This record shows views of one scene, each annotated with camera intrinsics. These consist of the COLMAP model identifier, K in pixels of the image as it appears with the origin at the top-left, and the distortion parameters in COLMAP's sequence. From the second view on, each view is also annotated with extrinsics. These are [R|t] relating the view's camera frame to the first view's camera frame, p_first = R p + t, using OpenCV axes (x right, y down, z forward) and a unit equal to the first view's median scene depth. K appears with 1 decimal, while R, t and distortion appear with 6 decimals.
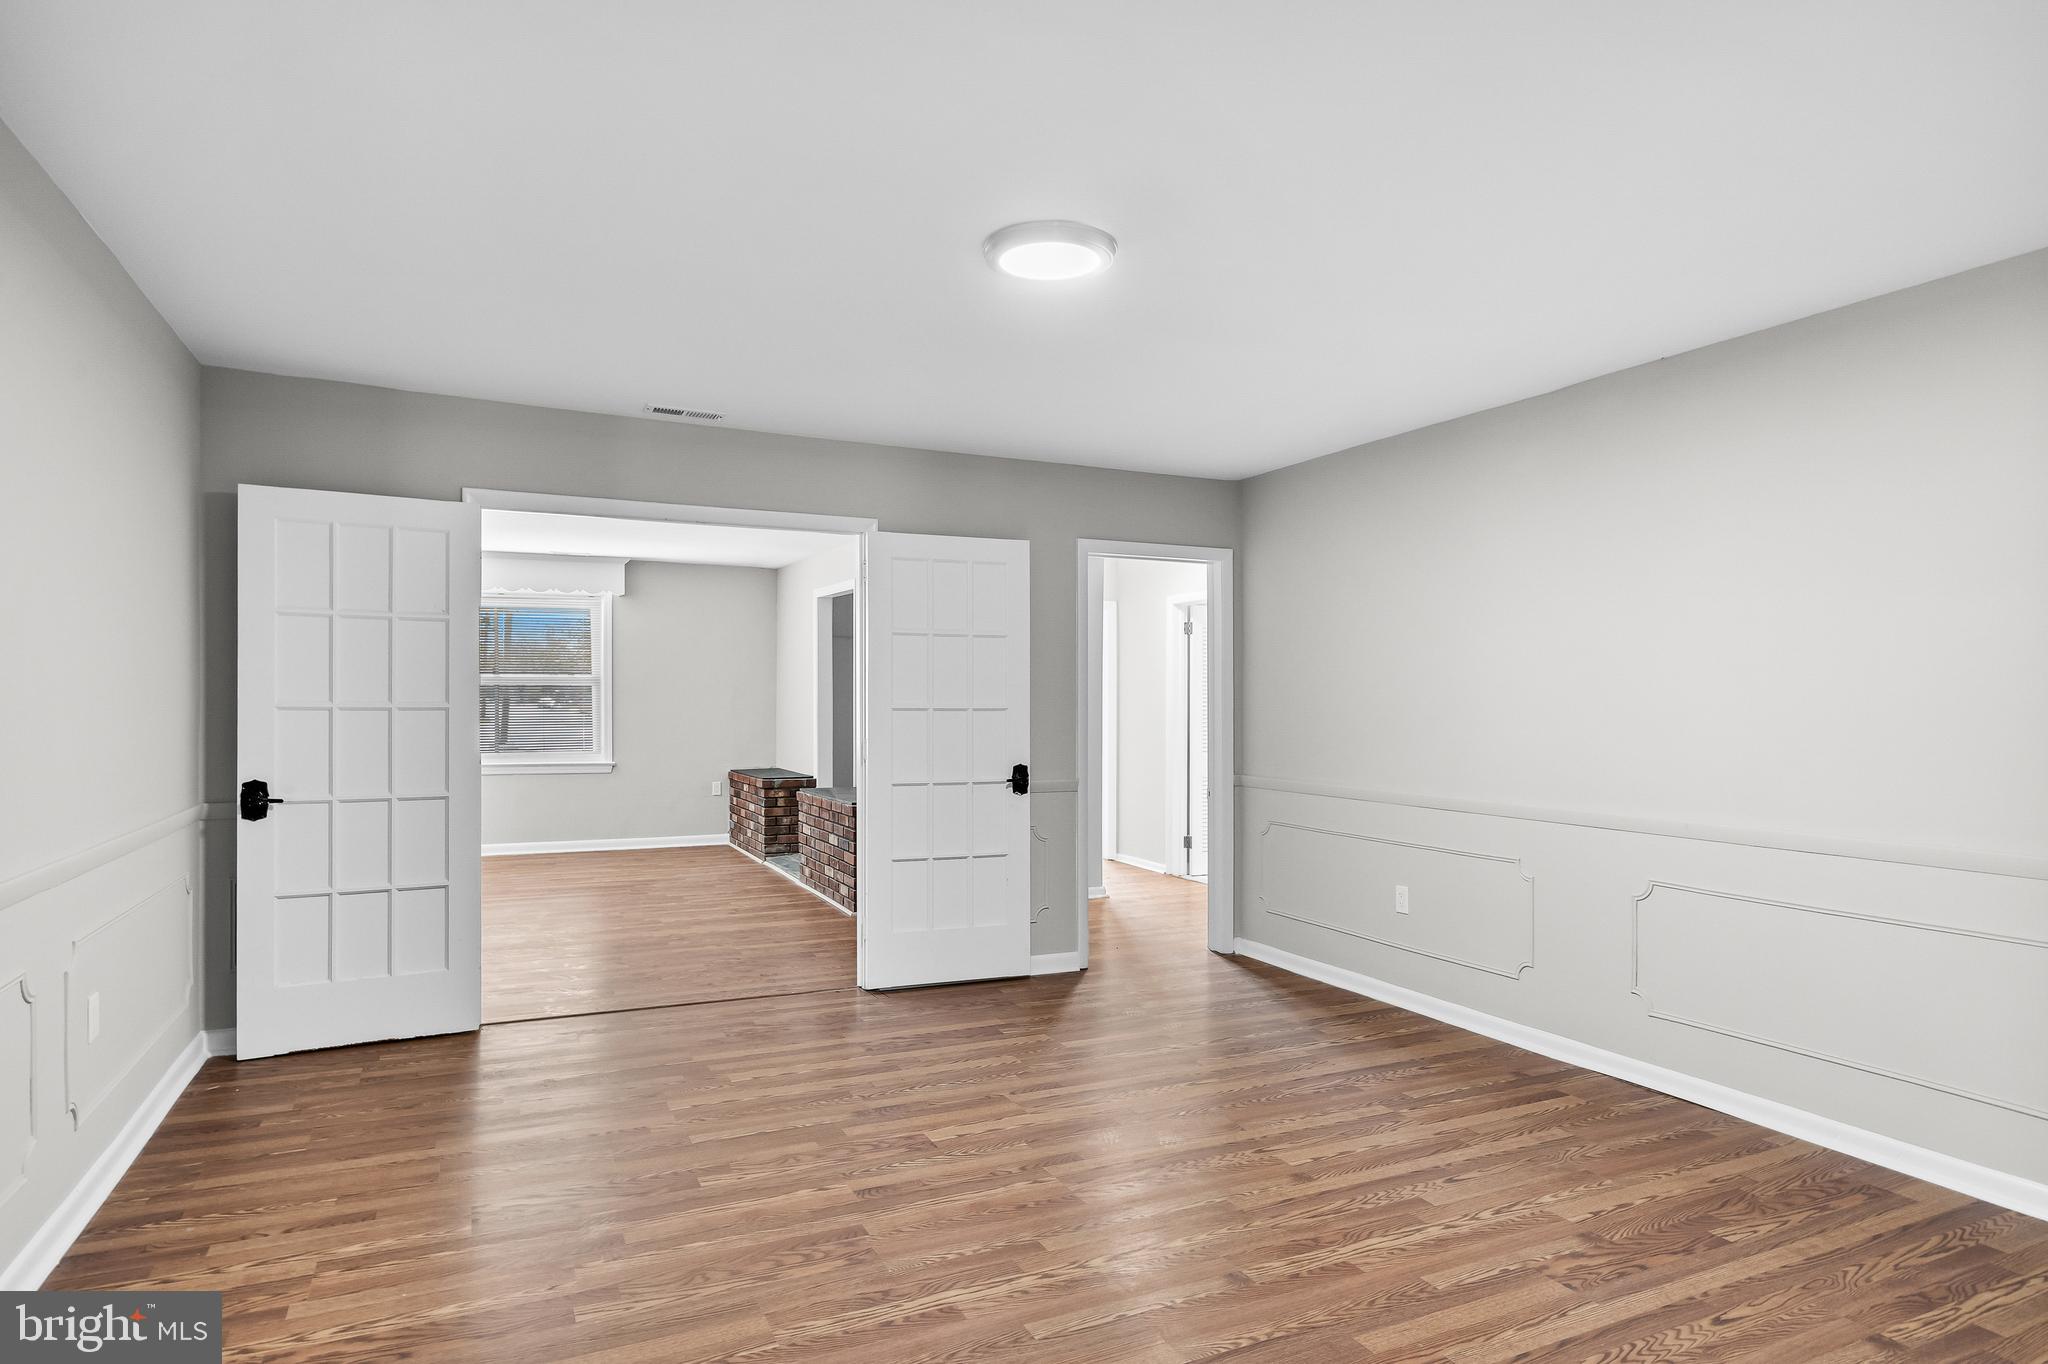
lens RADIAL K [[1129.9, 0, 1014.3], [0, 1129.9, 692.9], [0, 0, 1]] dist [0.002127, 0.002147]
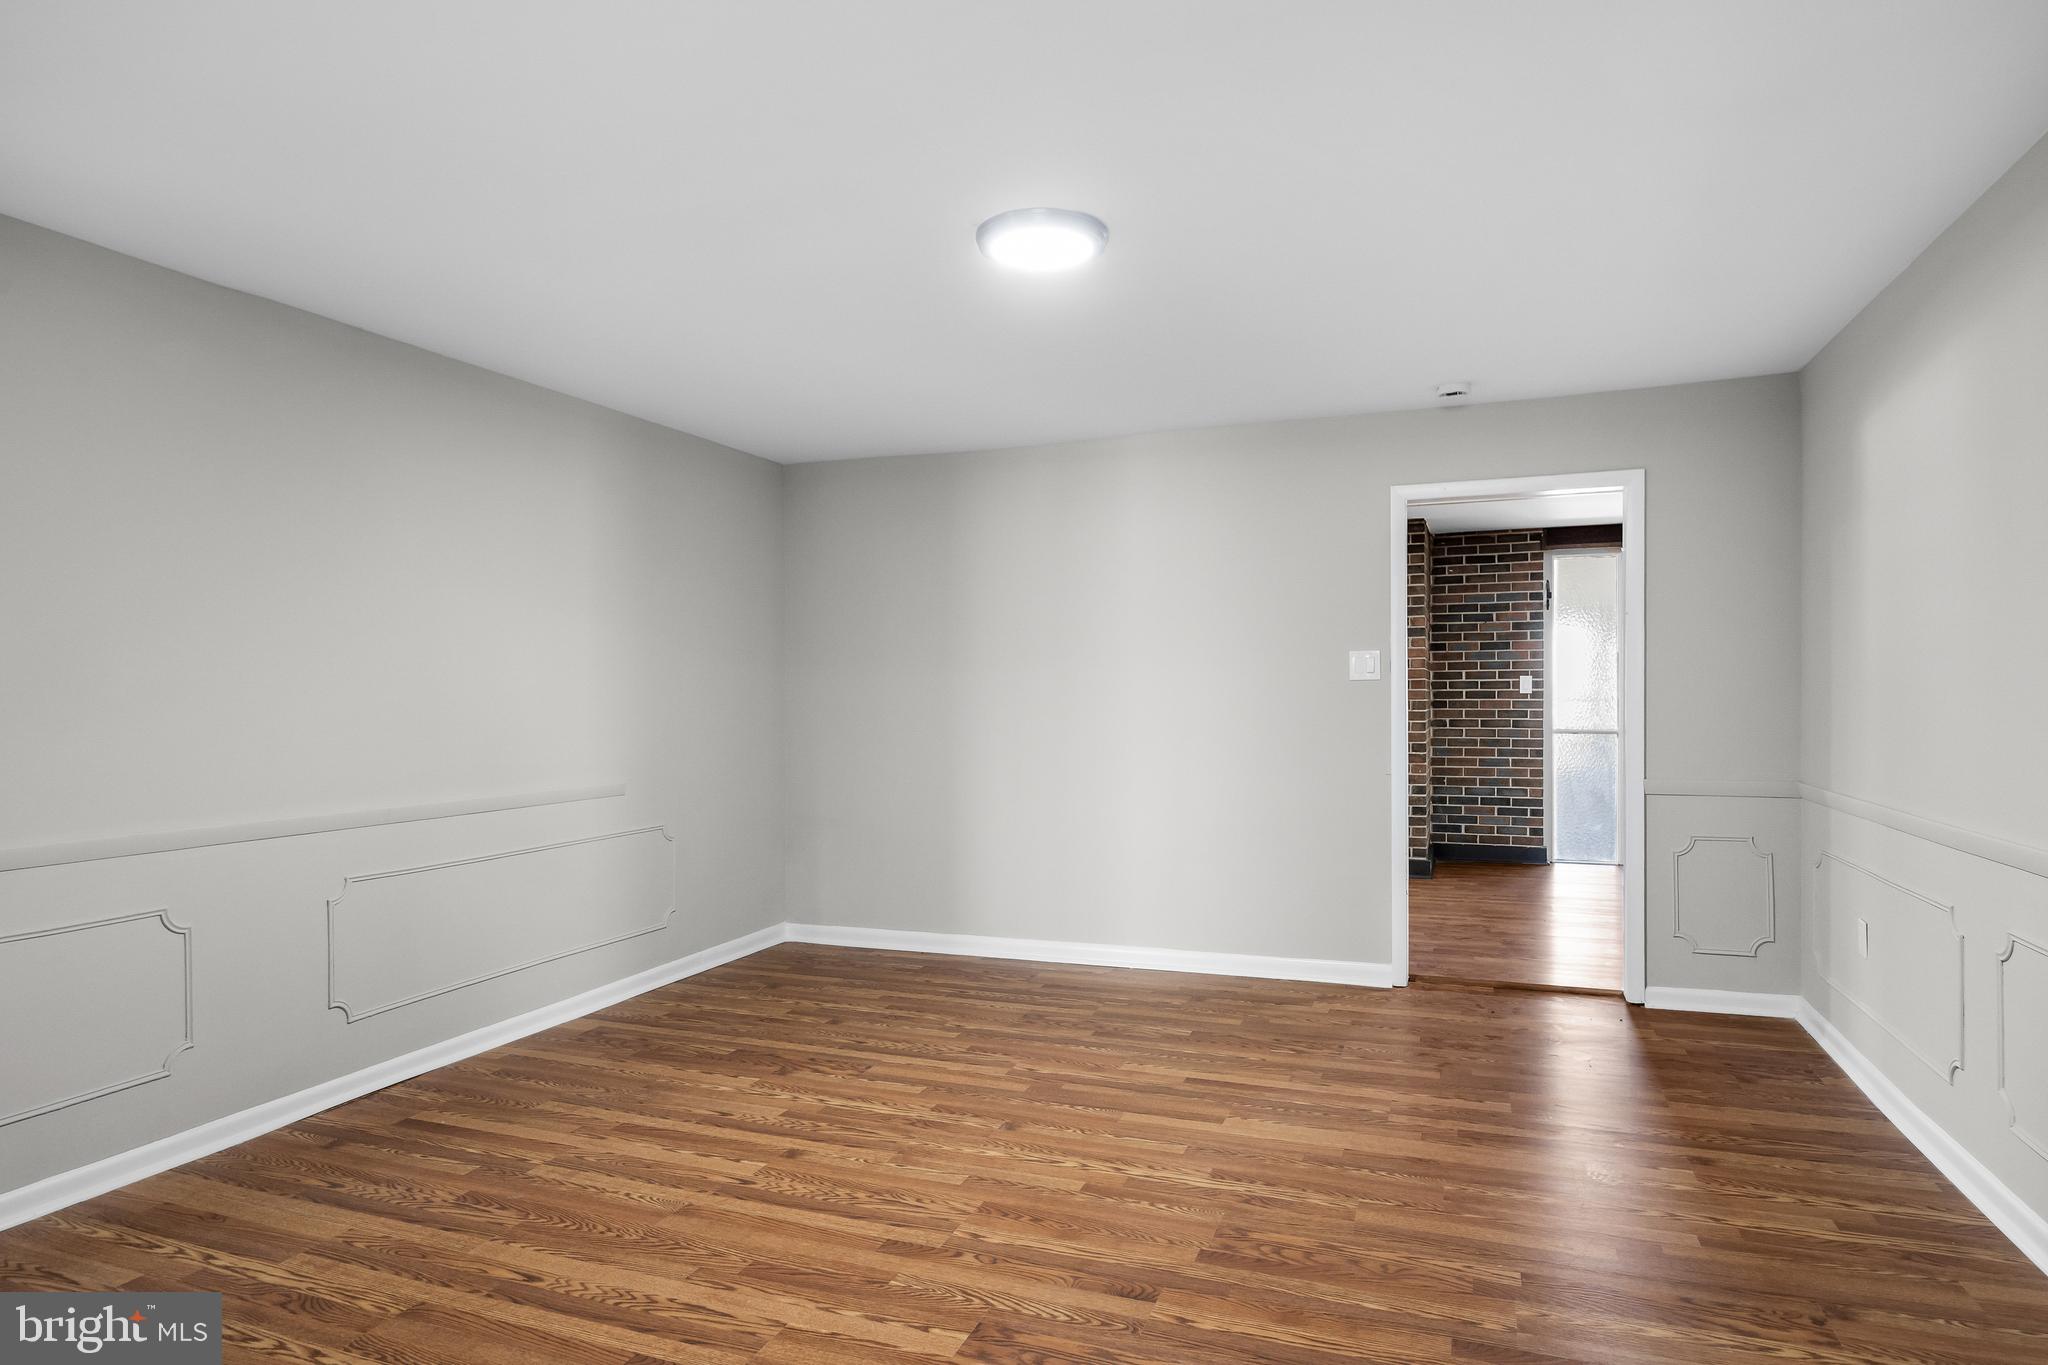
lens RADIAL K [[1129.9, 0, 1026.5], [0, 1129.9, 688.2], [0, 0, 1]] dist [0.002127, 0.002147]
pose [[-0.681205, 0.002201, 0.732090, -0.701922], [-0.002560, 0.999982, -0.005388, 0.016579], [-0.732088, -0.005544, -0.681187, 1.705818]]
